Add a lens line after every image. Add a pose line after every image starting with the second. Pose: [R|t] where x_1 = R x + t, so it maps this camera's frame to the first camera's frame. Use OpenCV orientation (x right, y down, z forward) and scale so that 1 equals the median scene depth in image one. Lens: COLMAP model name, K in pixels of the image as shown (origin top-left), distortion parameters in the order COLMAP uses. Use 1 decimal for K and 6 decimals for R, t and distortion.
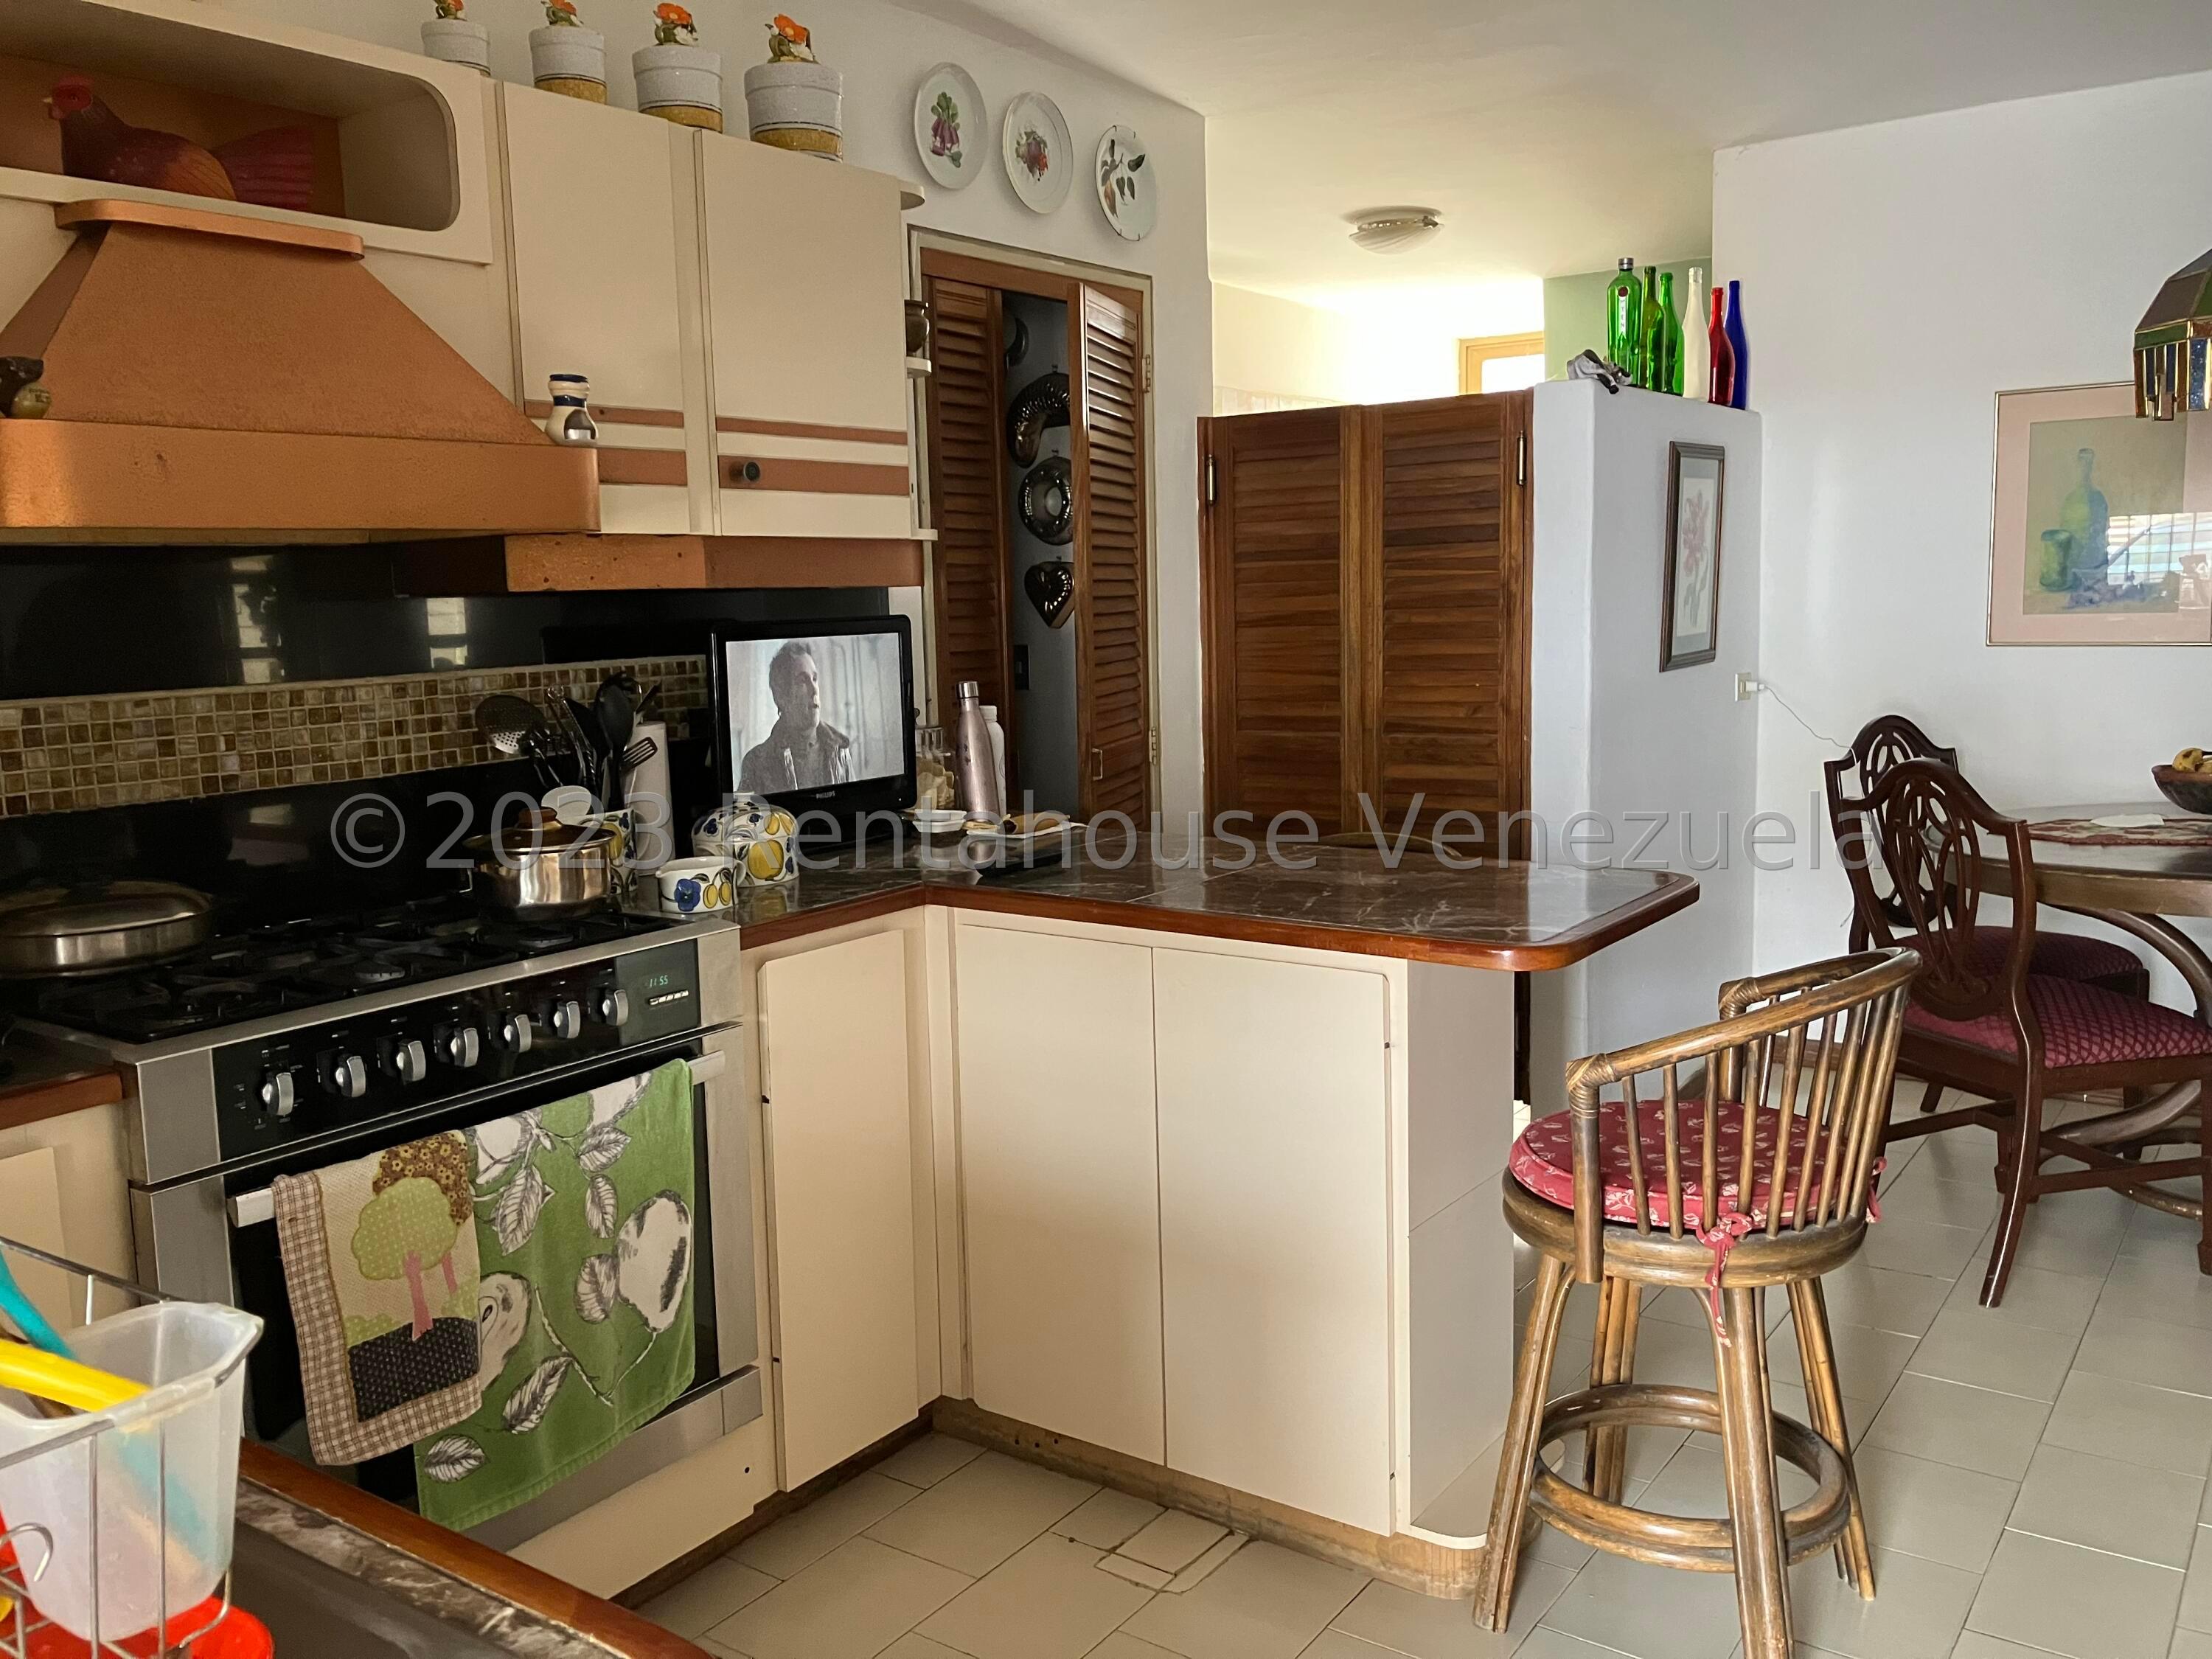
lens RADIAL K [[1816.8, 0, 1106.0], [0, 1816.8, 829.5], [0, 0, 1]] dist [0.016619, -0.012310]
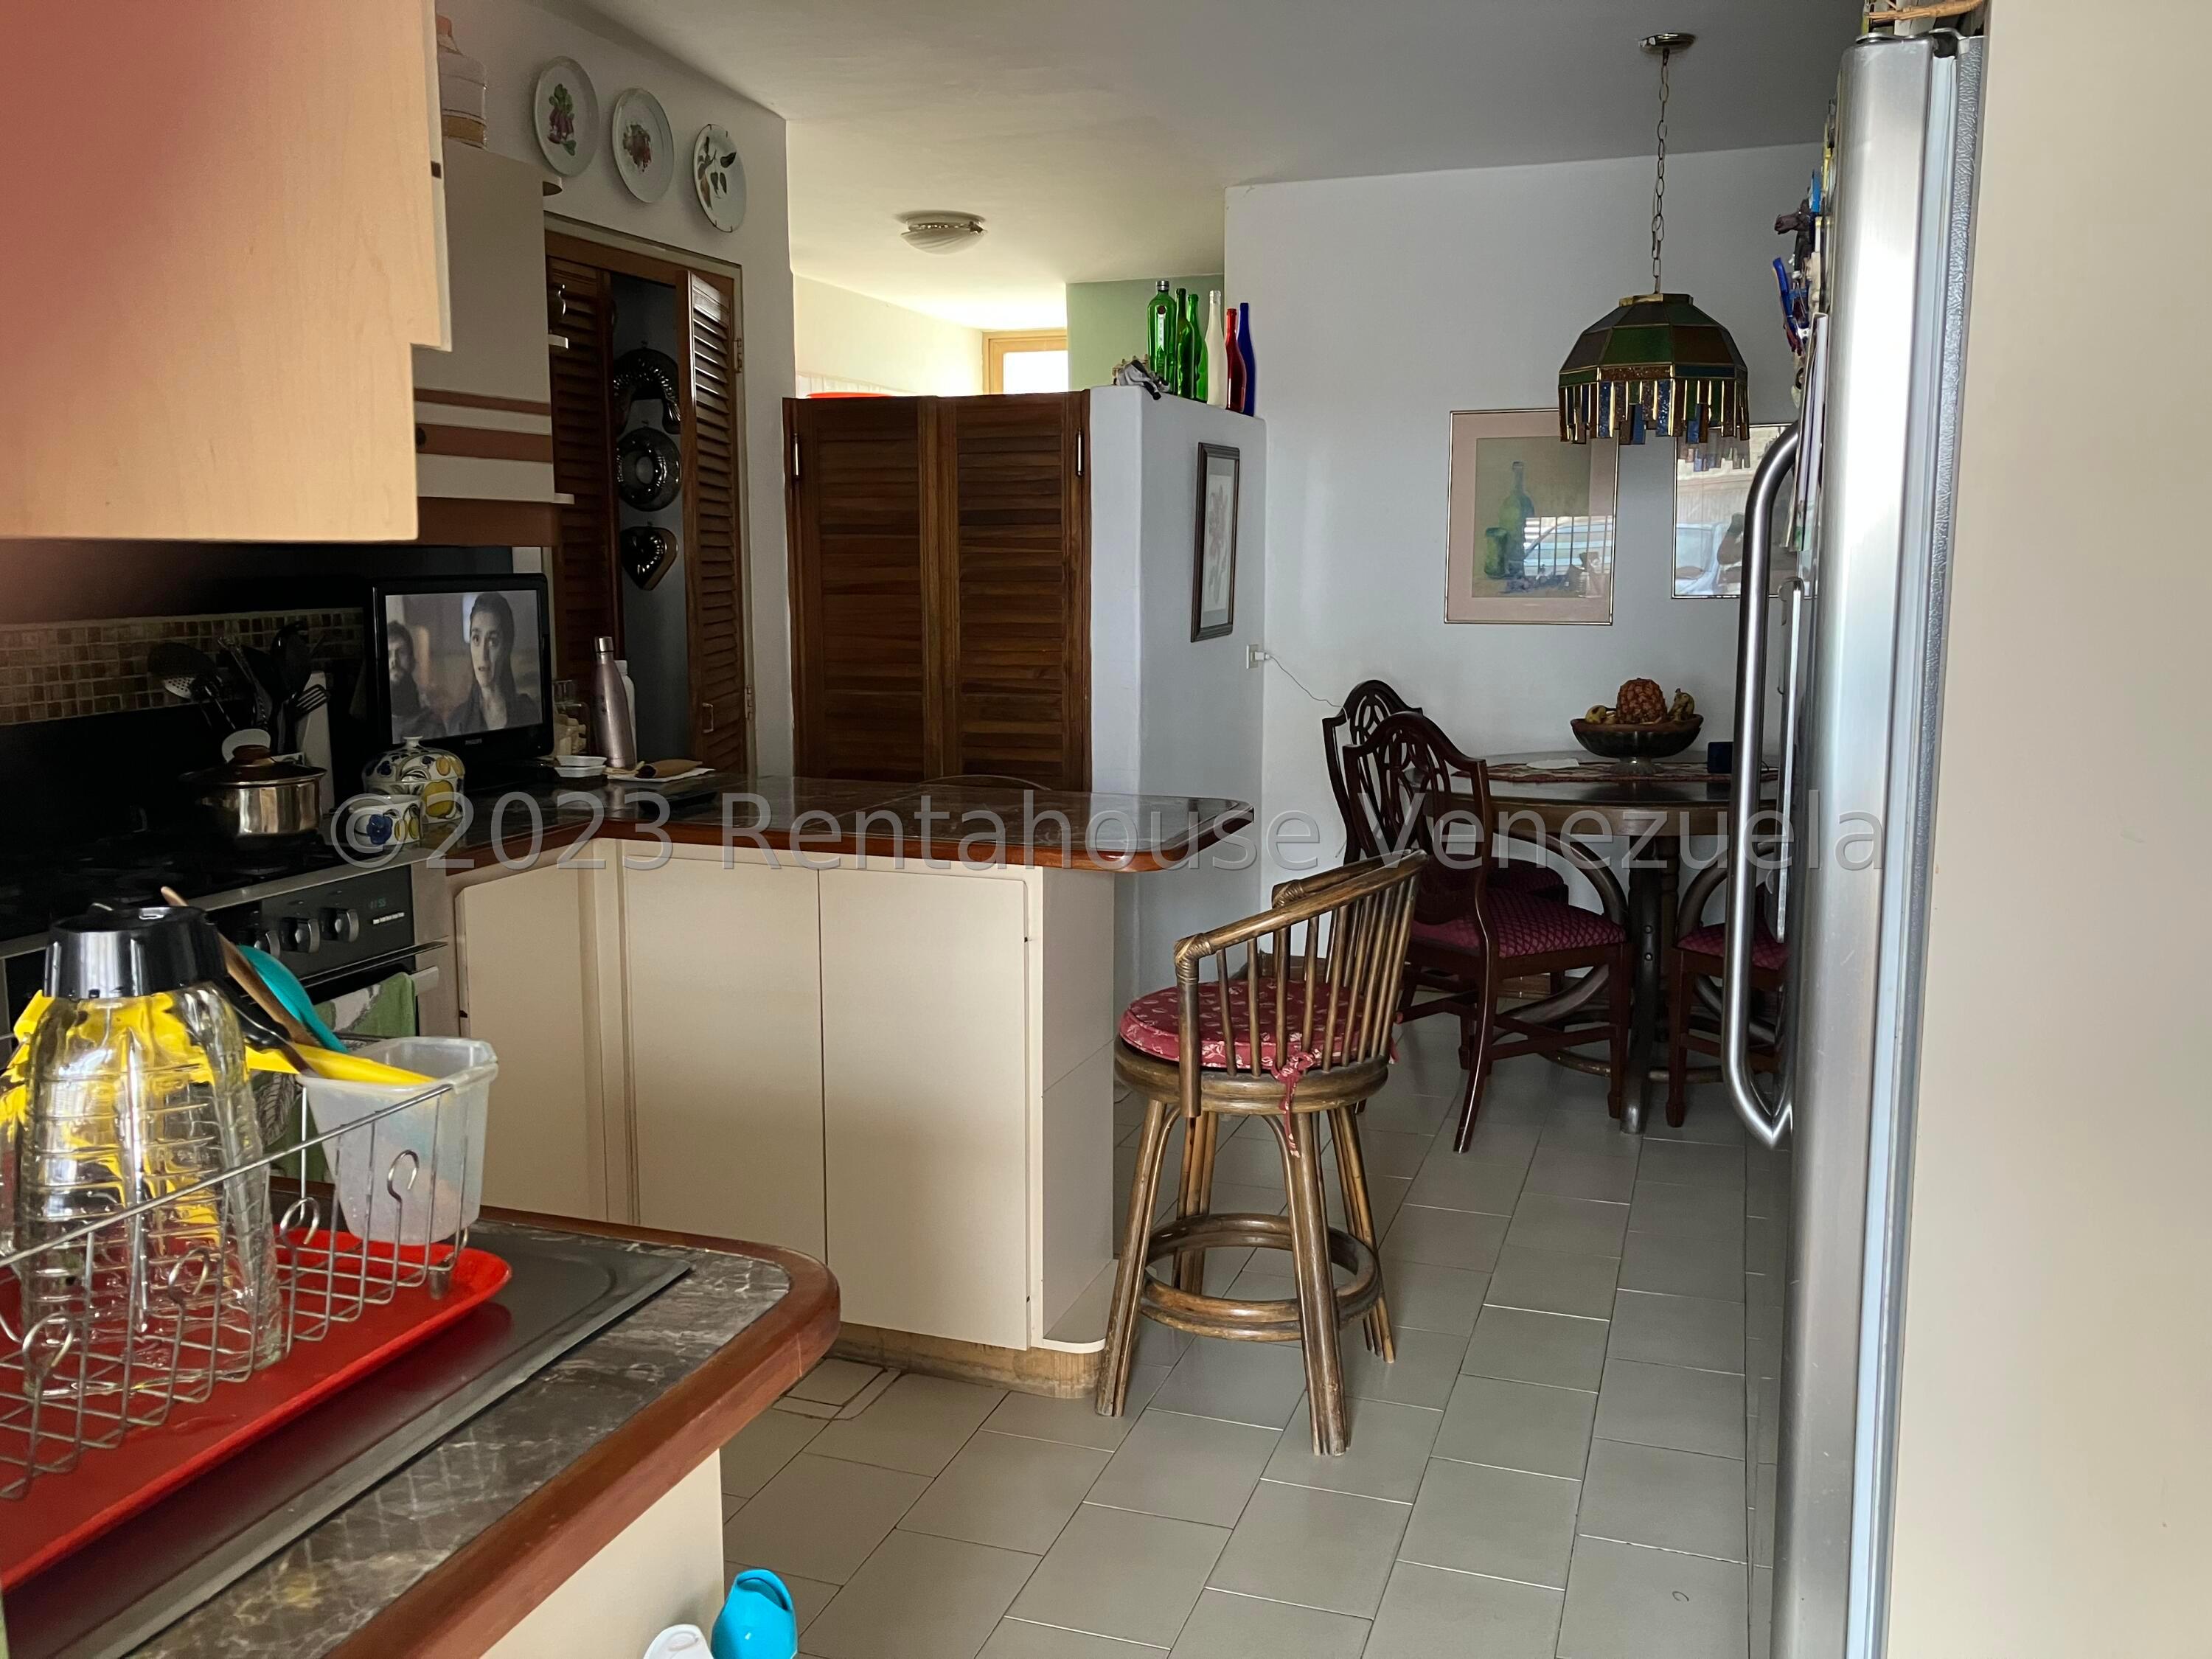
lens RADIAL K [[1845.7, 0, 1106.0], [0, 1845.7, 829.5], [0, 0, 1]] dist [0.088608, -0.212527]
pose [[0.958883, -0.016470, 0.283324, -0.097304], [0.013585, 0.999834, 0.012143, 0.021542], [-0.283477, -0.007795, 0.958947, -0.135251]]
